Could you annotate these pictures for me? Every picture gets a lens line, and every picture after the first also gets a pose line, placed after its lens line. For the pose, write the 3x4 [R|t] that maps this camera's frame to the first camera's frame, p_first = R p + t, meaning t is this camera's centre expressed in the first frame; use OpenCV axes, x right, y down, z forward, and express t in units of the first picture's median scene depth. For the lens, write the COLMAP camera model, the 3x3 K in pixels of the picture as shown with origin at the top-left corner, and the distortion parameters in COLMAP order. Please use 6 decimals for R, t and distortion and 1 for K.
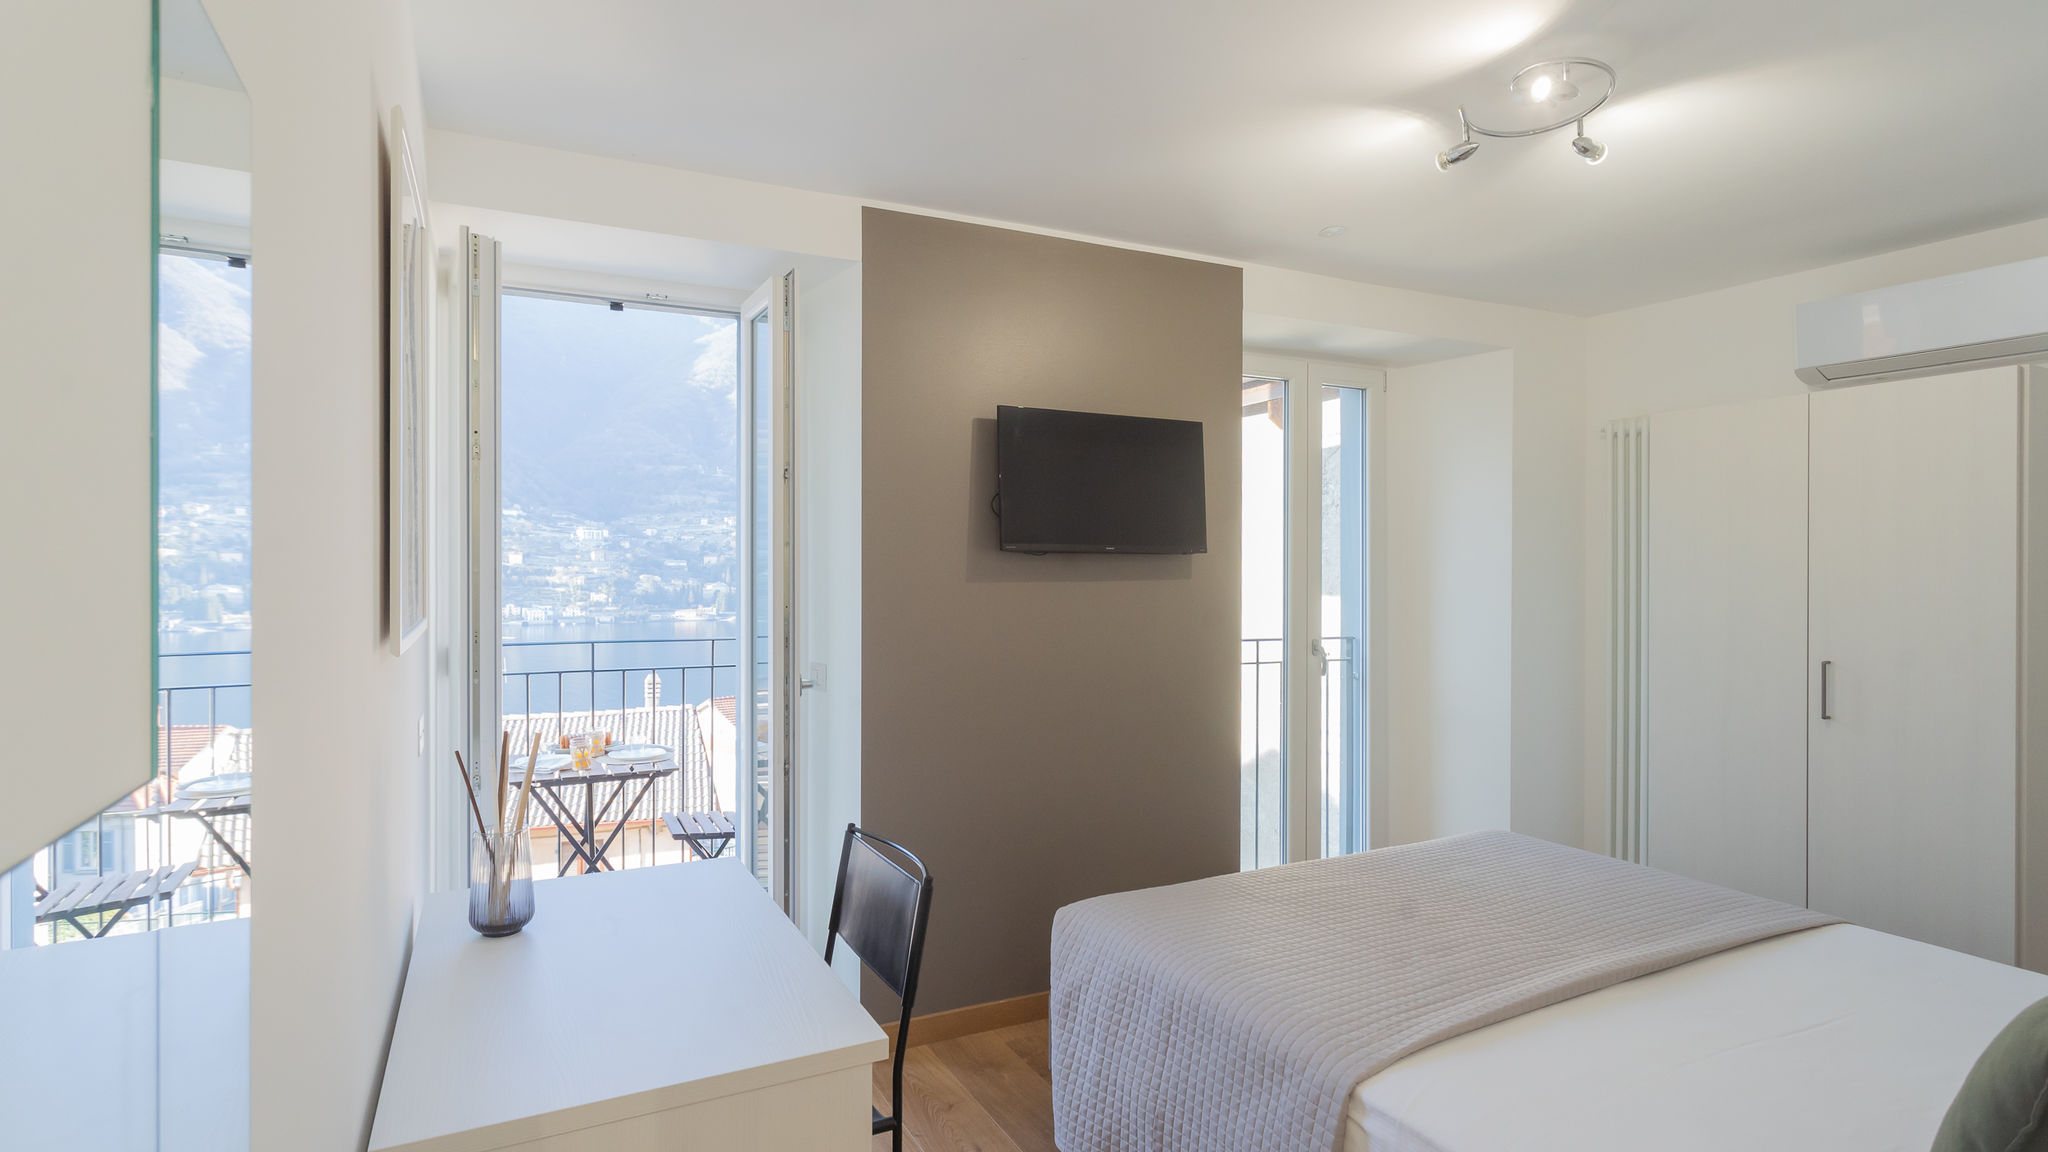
lens RADIAL K [[1016.6, 0, 1022.6], [0, 1016.6, 561.1], [0, 0, 1]] dist [-0.000154, 0.003468]
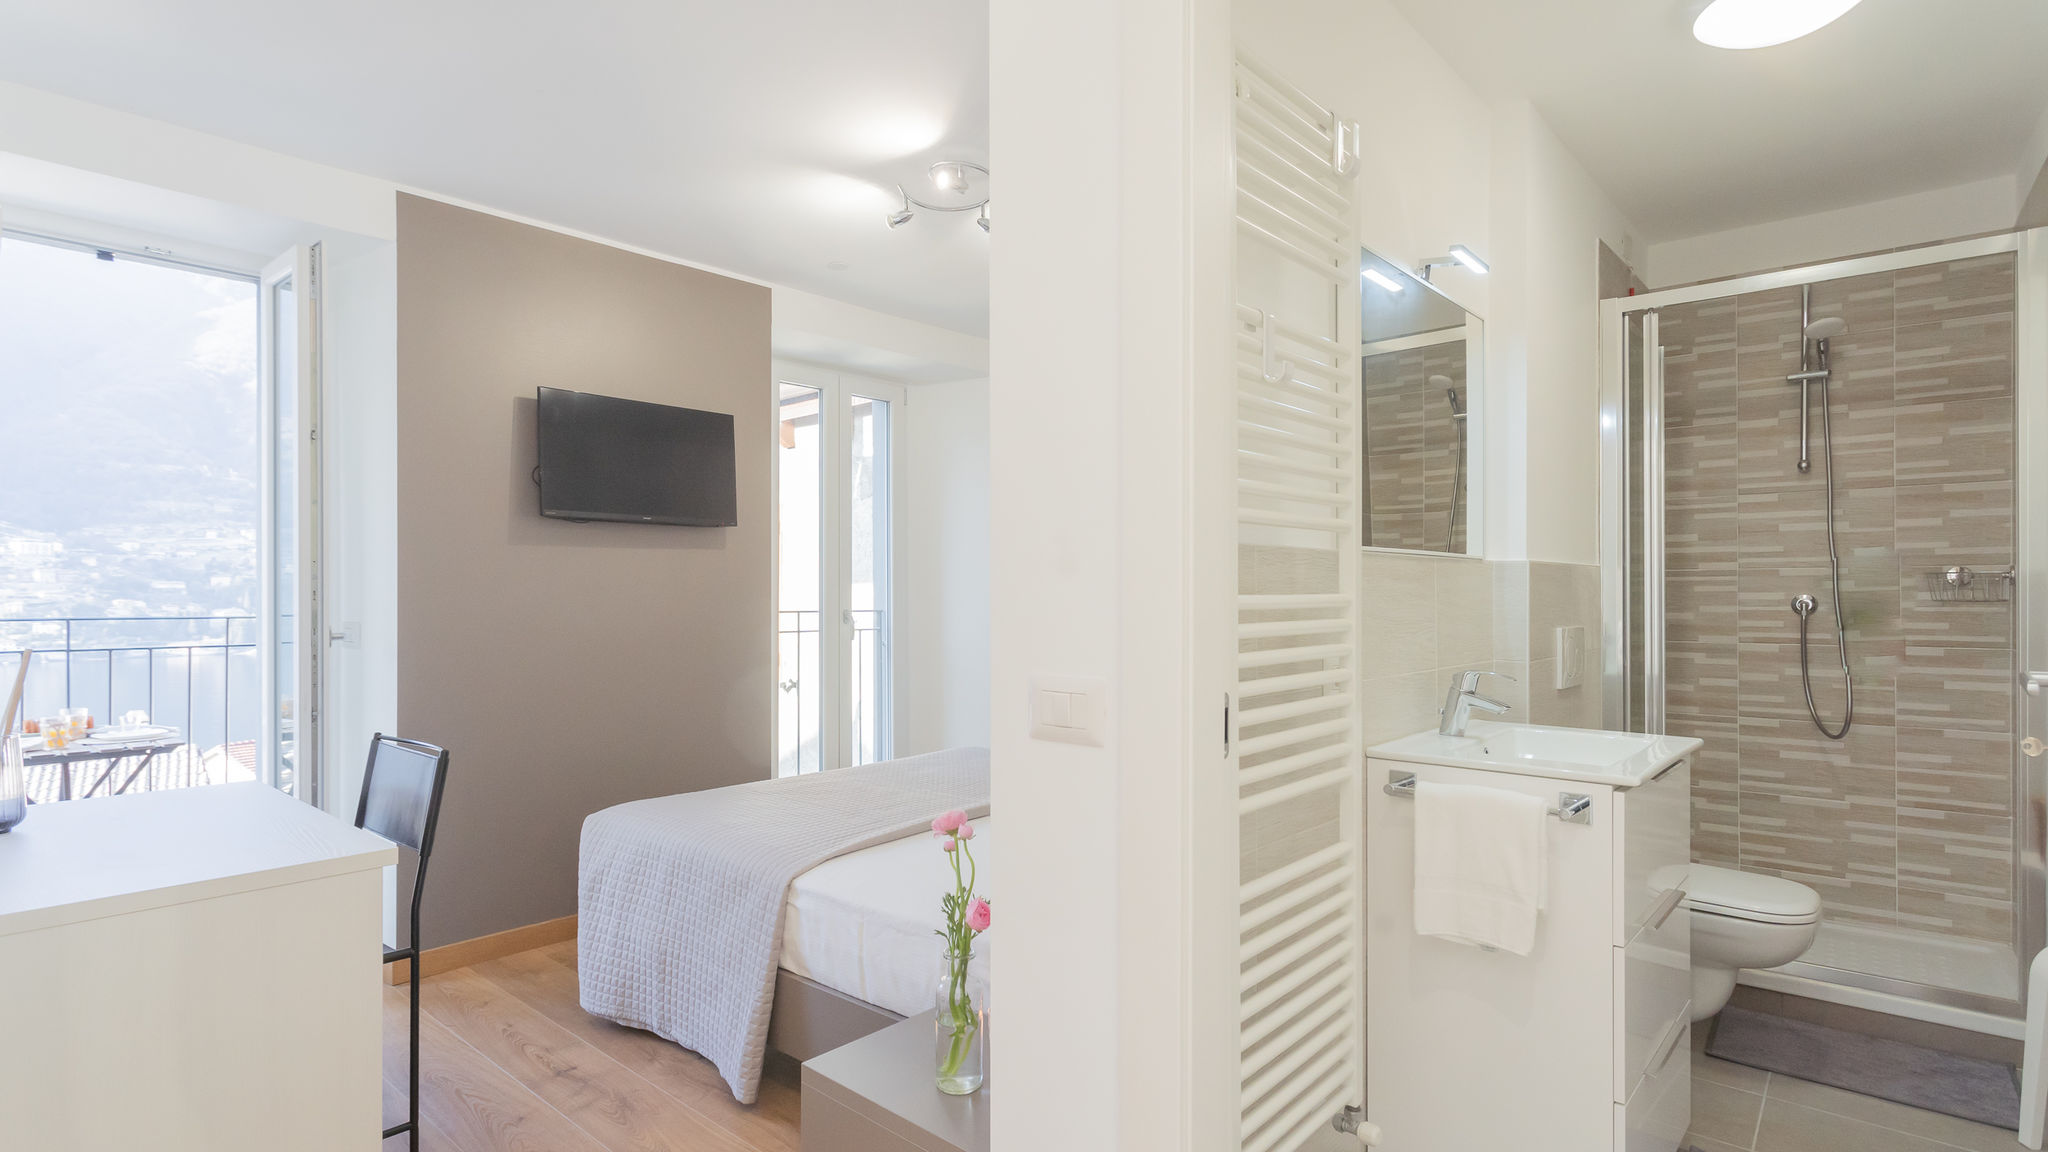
lens RADIAL K [[1016.6, 0, 1025.3], [0, 1016.6, 593.2], [0, 0, 1]] dist [-0.000154, 0.003468]
pose [[0.931938, 0.000716, 0.362617, 0.063229], [-0.002973, 0.999980, 0.005667, 0.060775], [-0.362606, -0.006359, 0.931921, -0.218043]]
